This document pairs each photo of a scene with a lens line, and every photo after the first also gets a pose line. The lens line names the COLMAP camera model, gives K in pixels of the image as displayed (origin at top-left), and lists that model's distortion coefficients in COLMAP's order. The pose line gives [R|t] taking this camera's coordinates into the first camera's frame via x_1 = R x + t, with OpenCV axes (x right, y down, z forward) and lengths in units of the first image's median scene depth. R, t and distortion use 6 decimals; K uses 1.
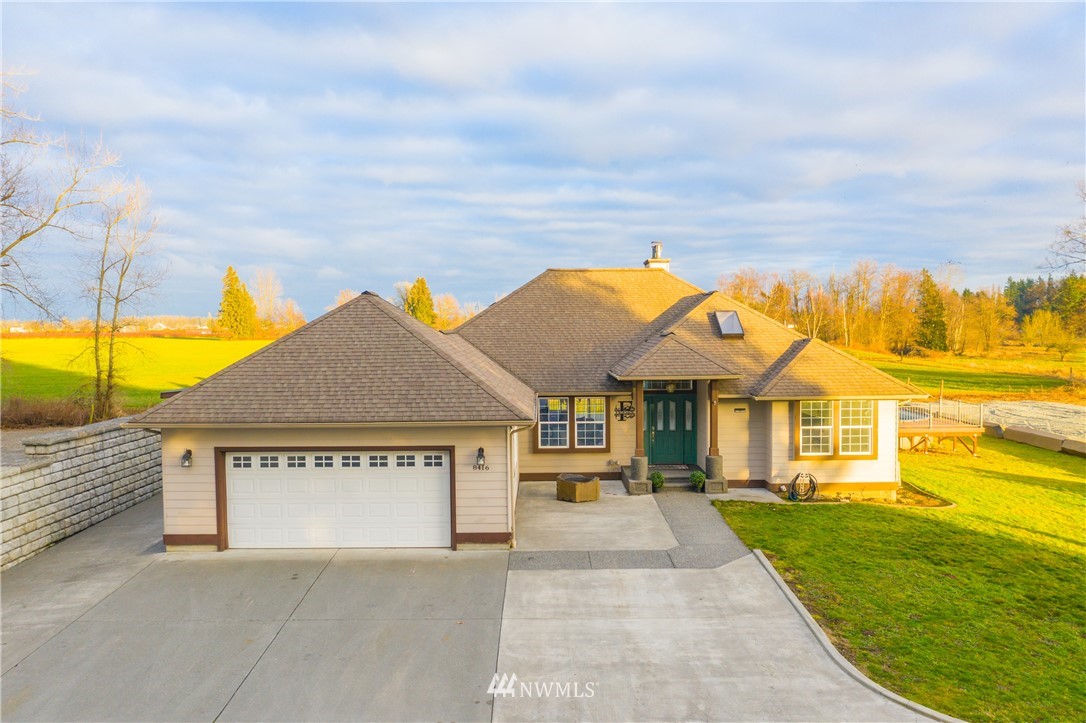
lens RADIAL K [[856.4, 0, 543.0], [0, 856.4, 361.5], [0, 0, 1]] dist [-0.018752, -0.000392]
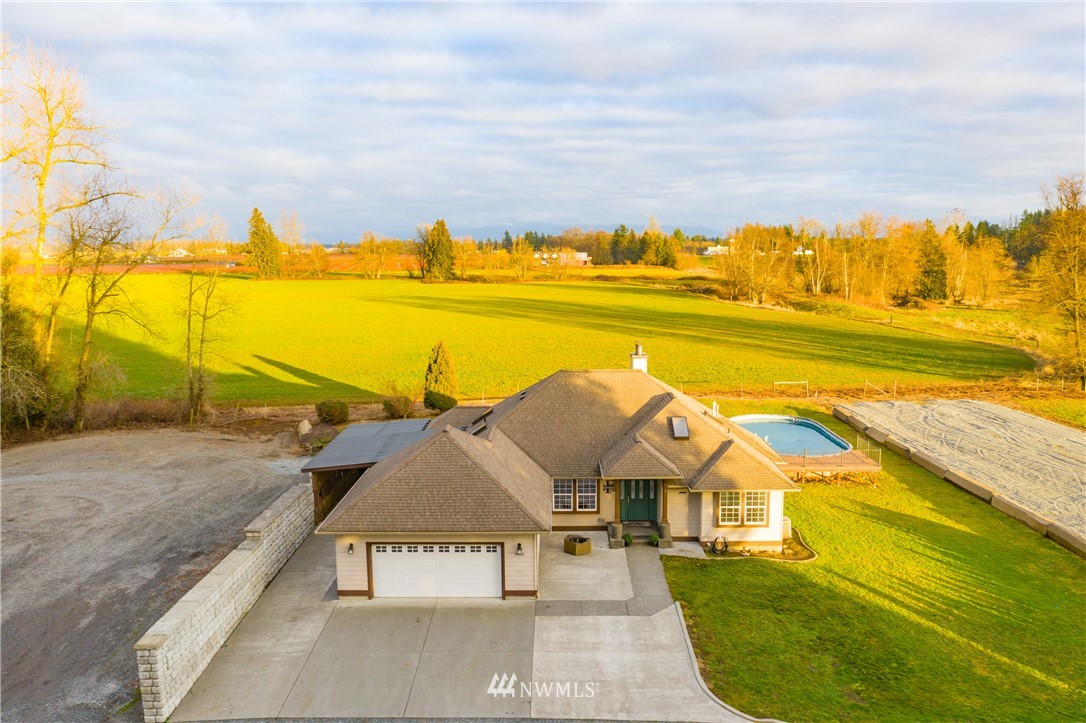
lens RADIAL K [[856.4, 0, 543.0], [0, 856.4, 361.5], [0, 0, 1]] dist [-0.018752, -0.000392]
pose [[0.999815, 0.001121, -0.019202, 0.008025], [0.000667, 0.995677, 0.092876, -0.397761], [0.019223, -0.092872, 0.995493, -0.644900]]
